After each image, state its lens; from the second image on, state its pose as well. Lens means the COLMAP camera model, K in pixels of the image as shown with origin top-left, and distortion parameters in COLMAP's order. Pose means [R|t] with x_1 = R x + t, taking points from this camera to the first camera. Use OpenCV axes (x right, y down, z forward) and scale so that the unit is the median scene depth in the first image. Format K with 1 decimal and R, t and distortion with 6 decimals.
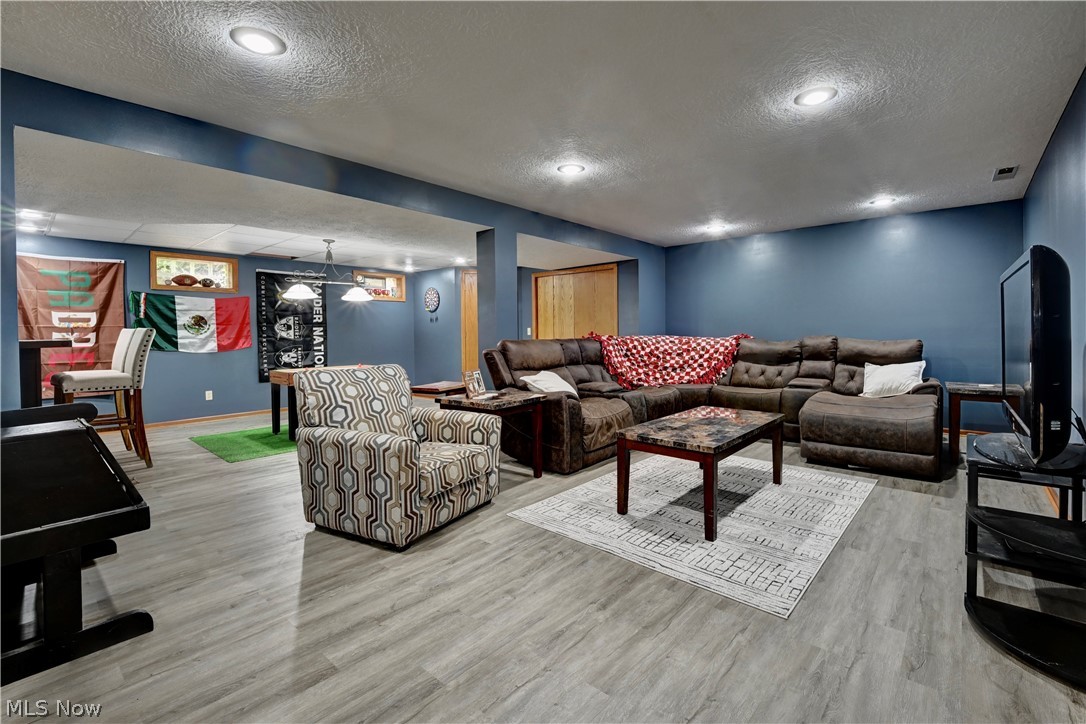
lens RADIAL K [[459.4, 0, 546.2], [0, 459.4, 336.4], [0, 0, 1]] dist [-0.004755, -0.004143]
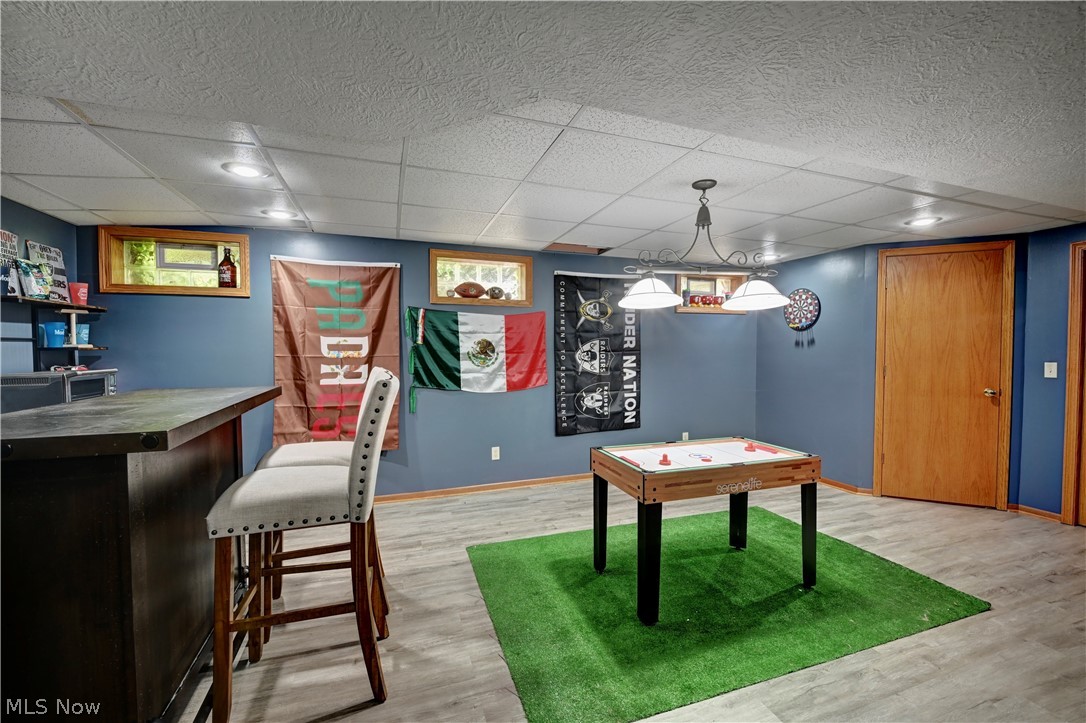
lens RADIAL K [[459.4, 0, 548.4], [0, 459.4, 360.2], [0, 0, 1]] dist [-0.004755, -0.004143]
pose [[0.867641, 0.018915, -0.496832, -0.320728], [-0.013701, 0.999806, 0.014137, -0.025355], [0.497003, -0.005459, 0.867731, 0.431393]]
